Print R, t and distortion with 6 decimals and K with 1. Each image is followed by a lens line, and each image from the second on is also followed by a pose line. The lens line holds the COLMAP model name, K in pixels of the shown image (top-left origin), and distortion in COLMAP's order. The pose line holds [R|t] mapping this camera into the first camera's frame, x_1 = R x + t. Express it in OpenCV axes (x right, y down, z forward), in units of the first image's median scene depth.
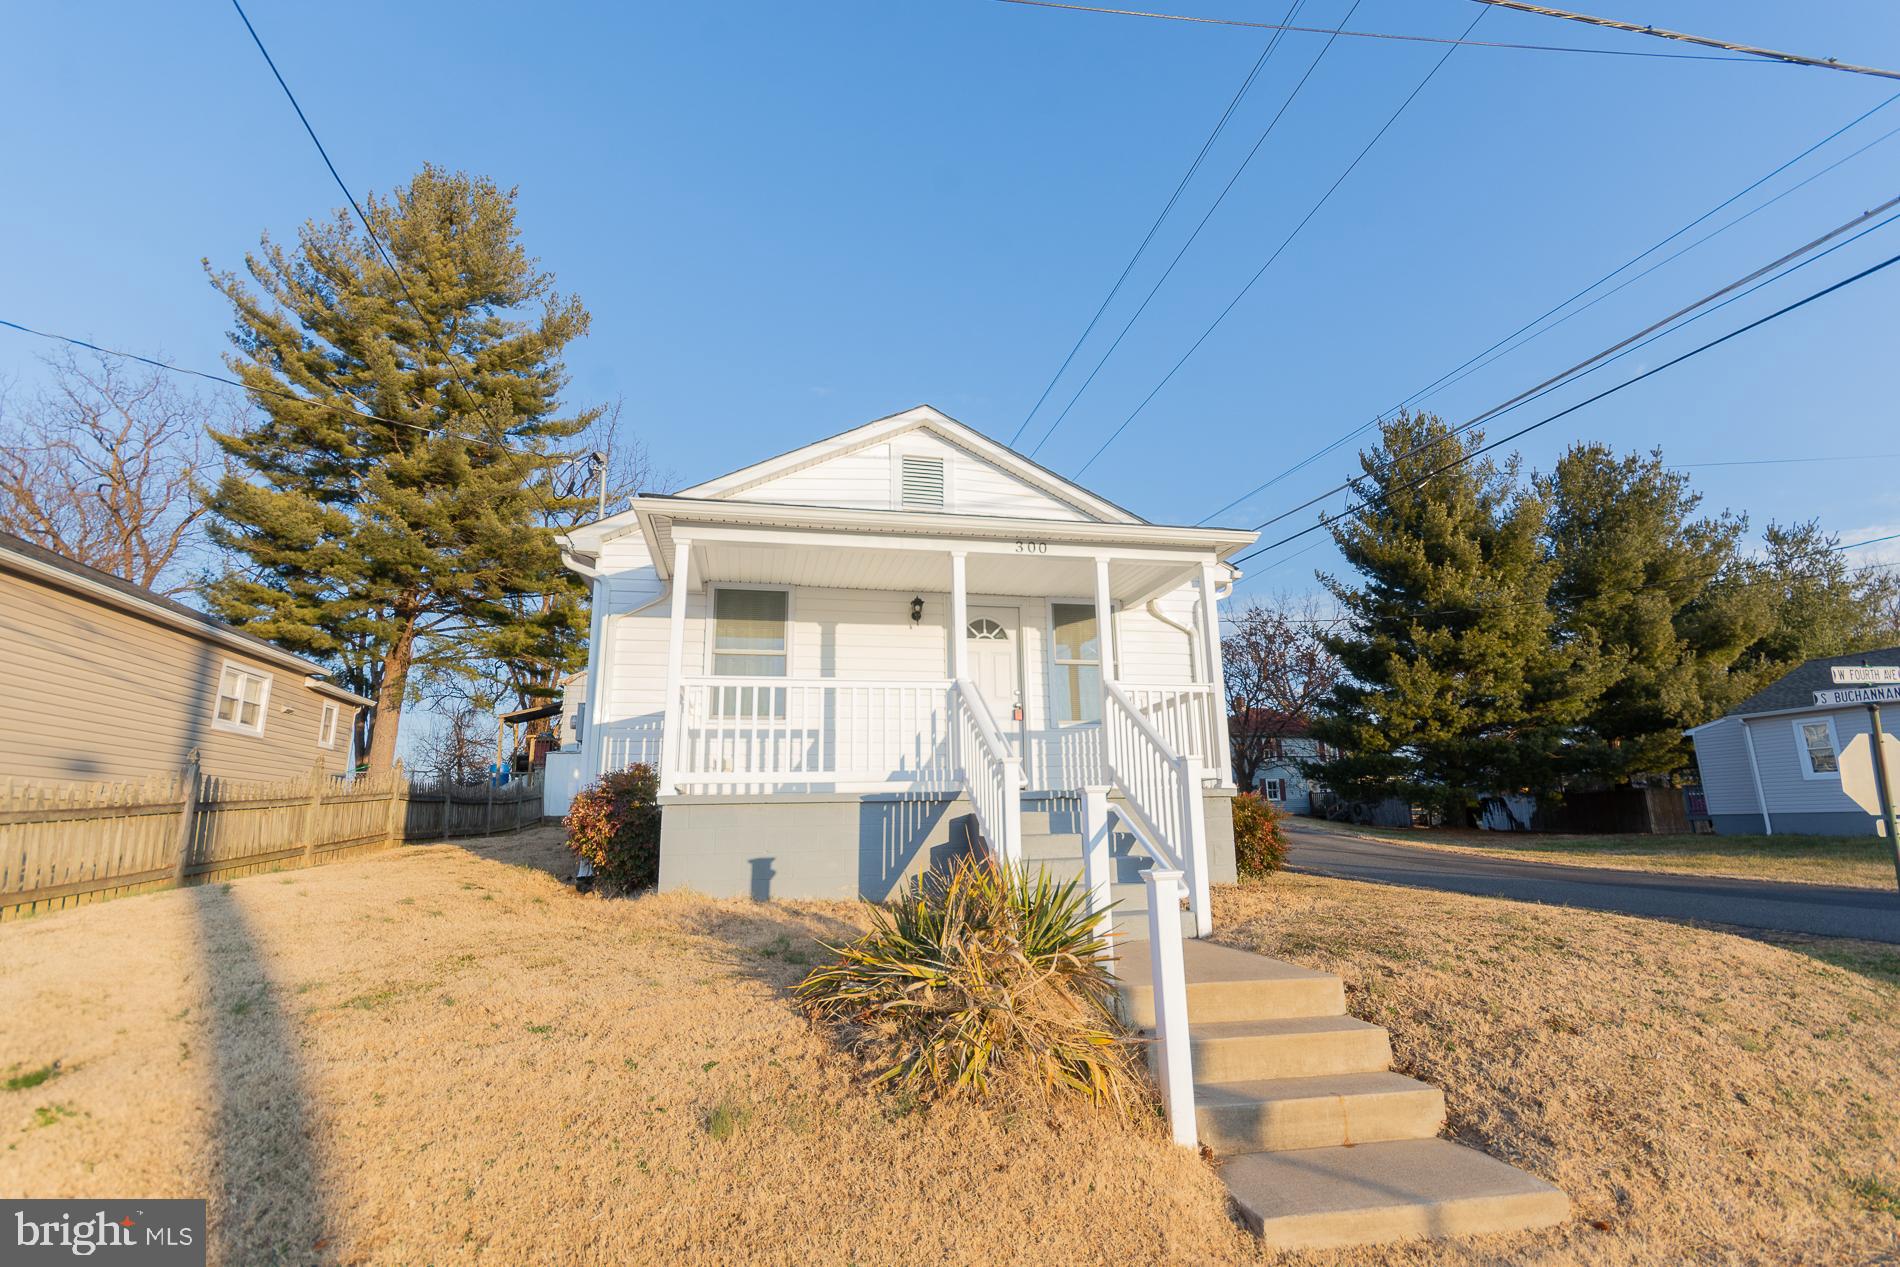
lens RADIAL K [[848.2, 0, 951.3], [0, 848.2, 640.5], [0, 0, 1]] dist [0.002271, 0.000052]
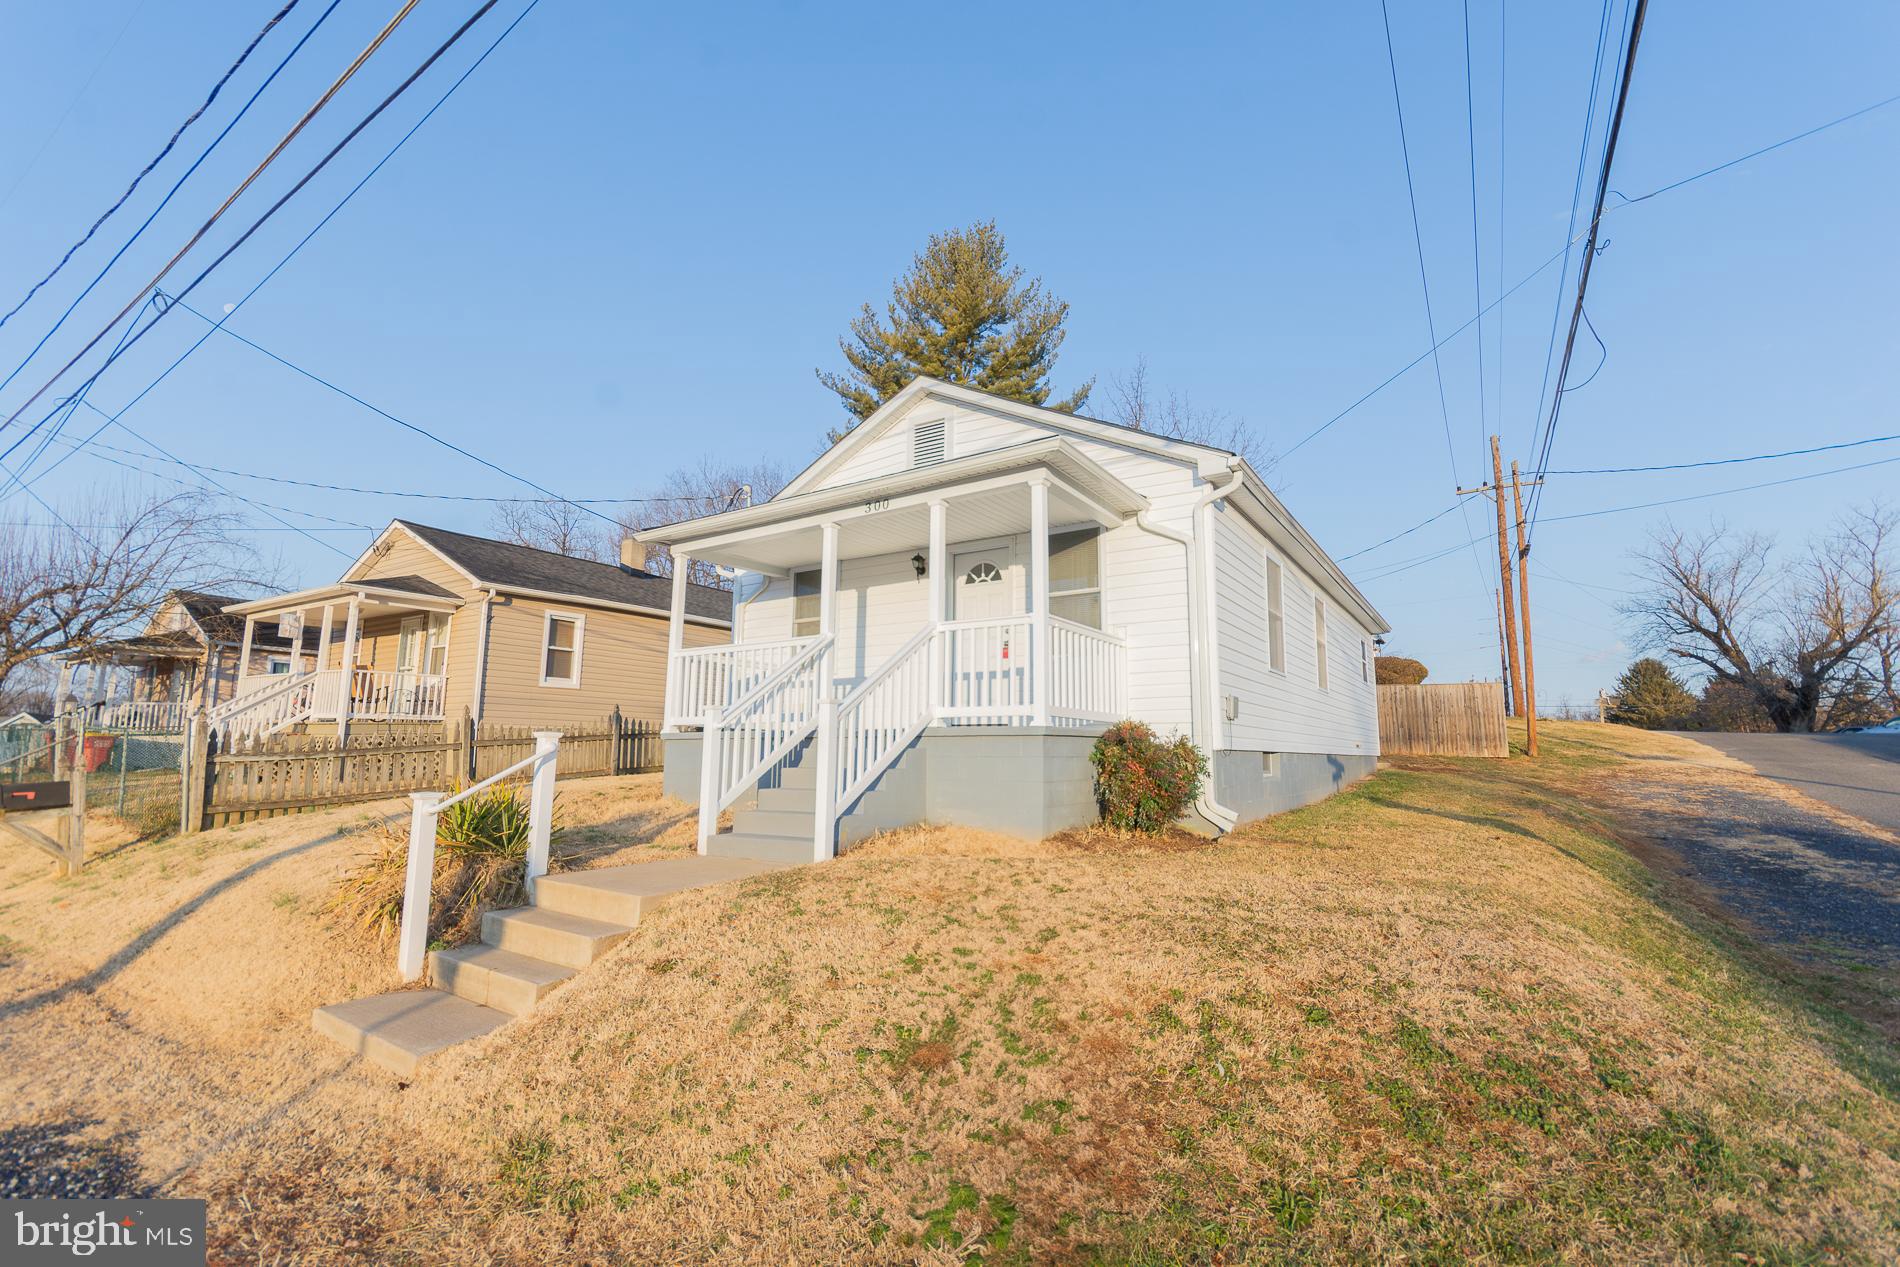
lens RADIAL K [[810.3, 0, 922.3], [0, 810.3, 644.3], [0, 0, 1]] dist [-0.001519, -0.001247]
pose [[0.692539, -0.071125, -0.717866, 0.686766], [0.133952, 0.990500, 0.031089, 0.032296], [0.708835, -0.117690, 0.695487, 0.239833]]
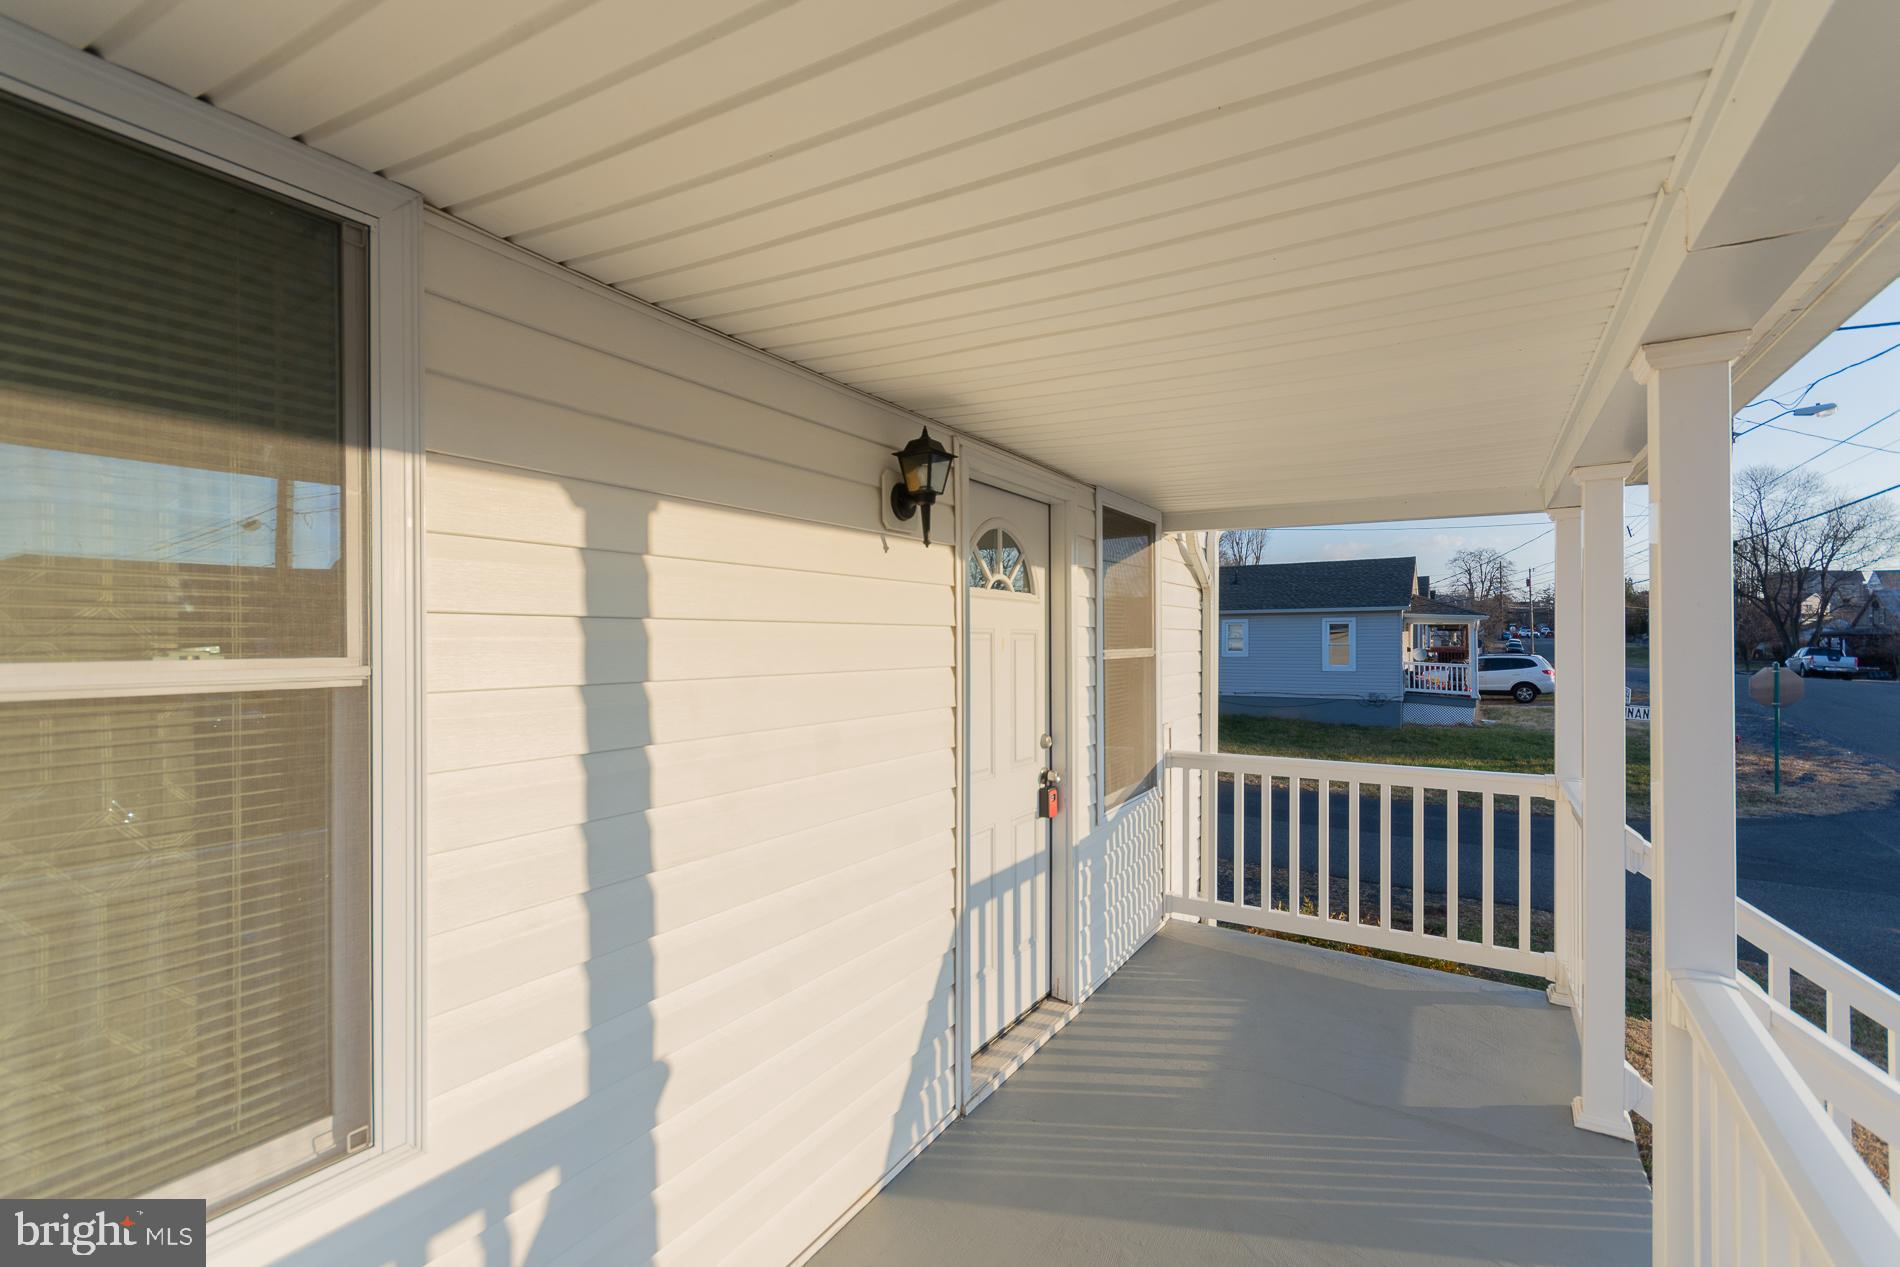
lens RADIAL K [[832.4, 0, 951.2], [0, 832.4, 640.0], [0, 0, 1]] dist [-0.000079, 0.000173]
pose [[0.687086, 0.013073, 0.726458, -0.209859], [-0.164851, 0.976568, 0.138342, -0.024278], [-0.707627, -0.214810, 0.673142, 0.773583]]
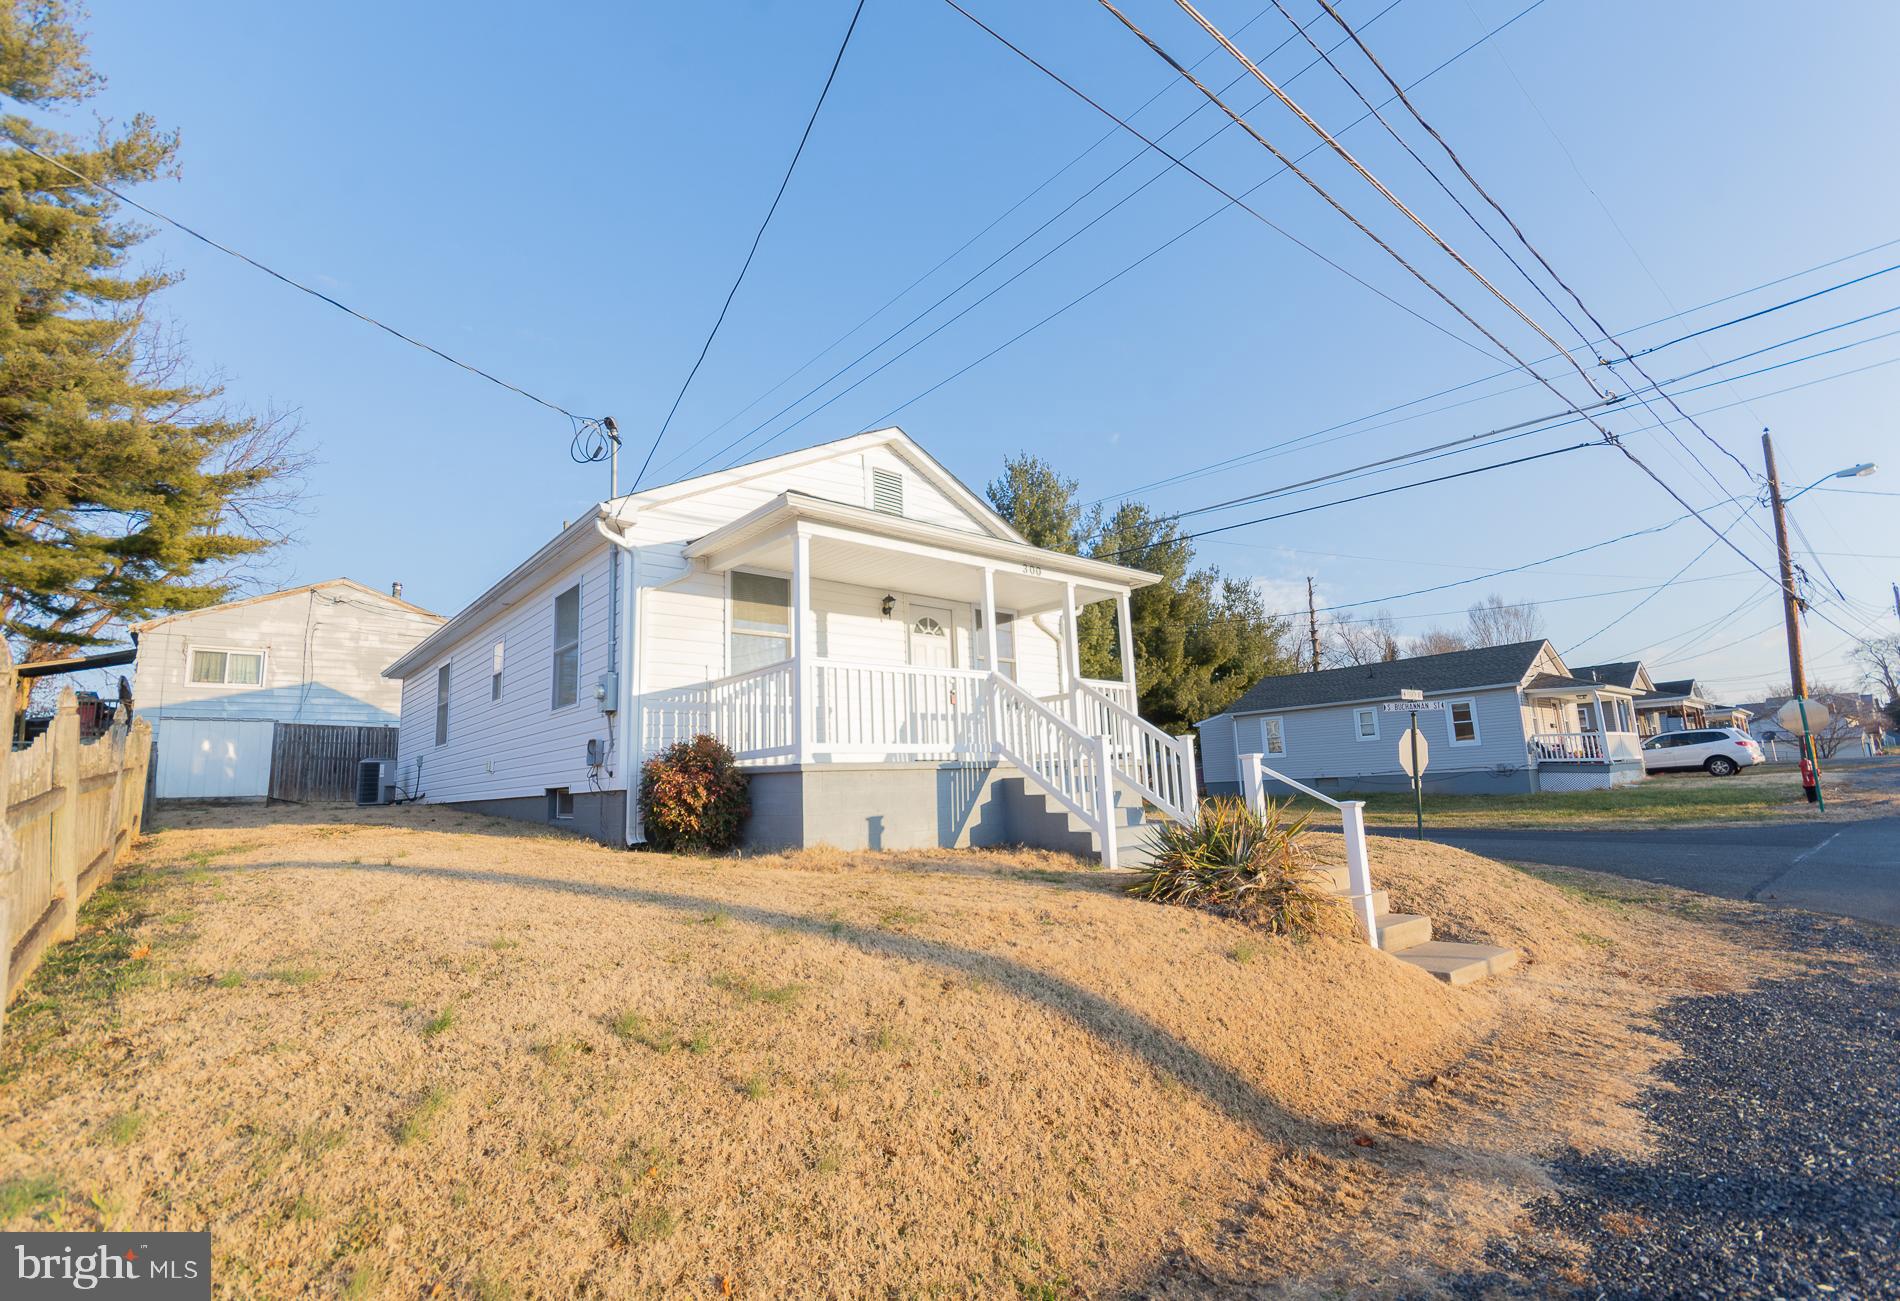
lens RADIAL K [[840.2, 0, 925.7], [0, 840.2, 647.2], [0, 0, 1]] dist [0.001868, -0.000075]
pose [[0.883993, 0.064491, 0.463030, -0.497363], [-0.078936, 0.996809, 0.011866, 0.002417], [-0.460787, -0.047039, 0.886263, -0.037547]]
